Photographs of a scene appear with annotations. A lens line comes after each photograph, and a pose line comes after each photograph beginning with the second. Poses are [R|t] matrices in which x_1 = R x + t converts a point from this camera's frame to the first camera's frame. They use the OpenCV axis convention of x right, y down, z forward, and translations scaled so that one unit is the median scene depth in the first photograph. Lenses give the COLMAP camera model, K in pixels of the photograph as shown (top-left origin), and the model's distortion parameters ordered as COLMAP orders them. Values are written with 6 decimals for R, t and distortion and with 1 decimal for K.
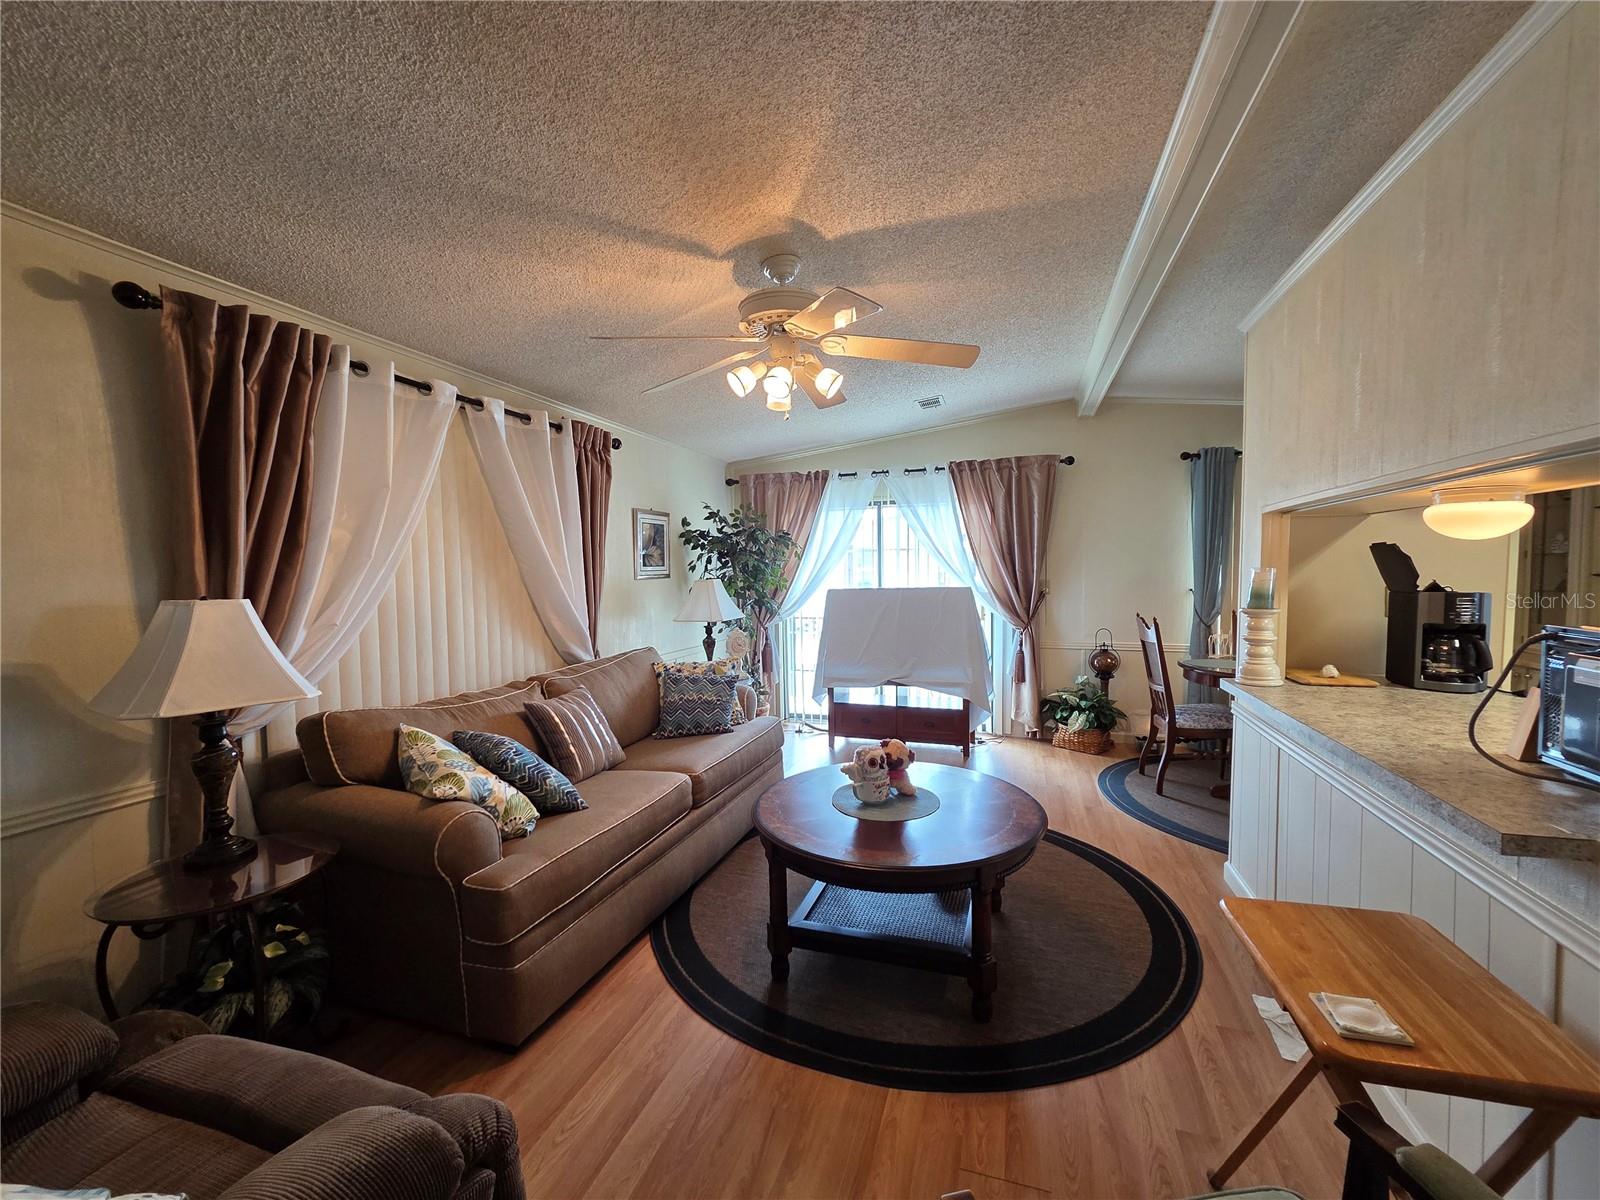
lens RADIAL K [[654.3, 0, 802.1], [0, 654.3, 601.0], [0, 0, 1]] dist [0.002247, -0.000378]
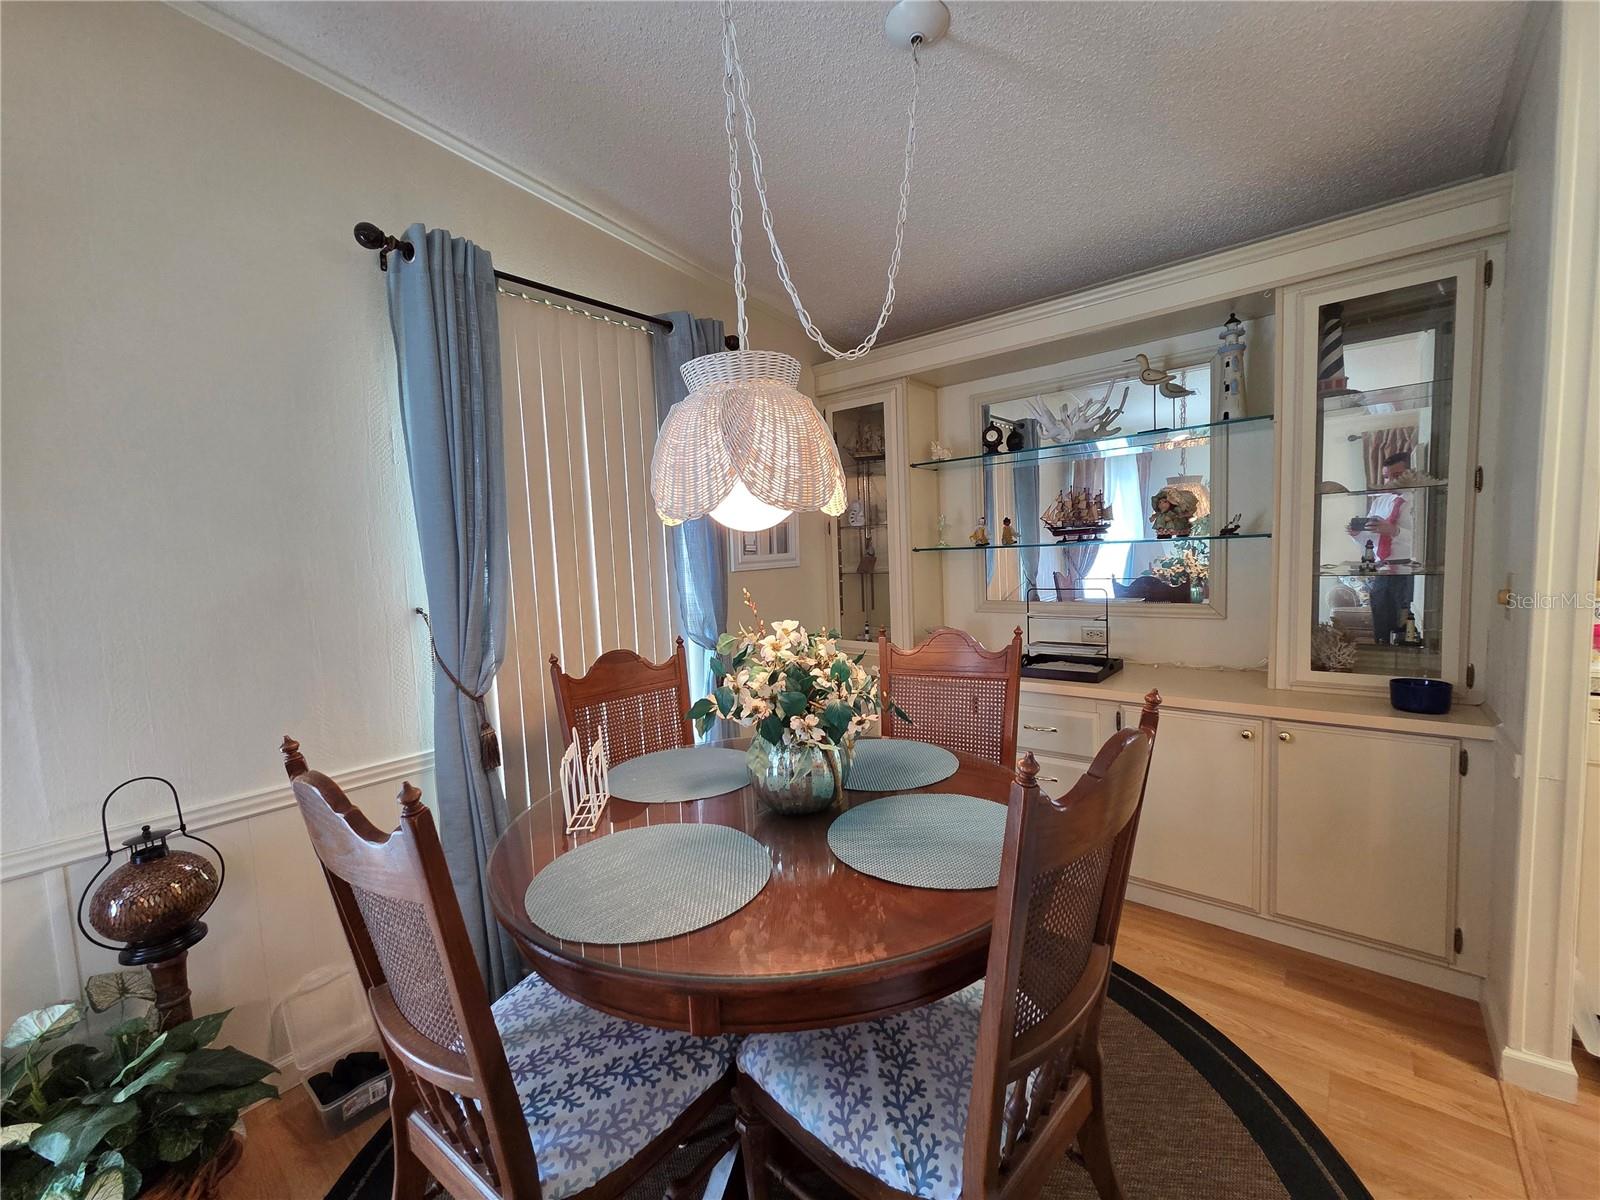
lens RADIAL K [[654.3, 0, 802.3], [0, 654.3, 605.7], [0, 0, 1]] dist [0.002247, -0.000378]
pose [[0.370723, -0.077490, 0.925505, 0.323571], [0.083111, 0.995283, 0.050041, -0.022651], [-0.925017, 0.058368, 0.375415, 0.650061]]
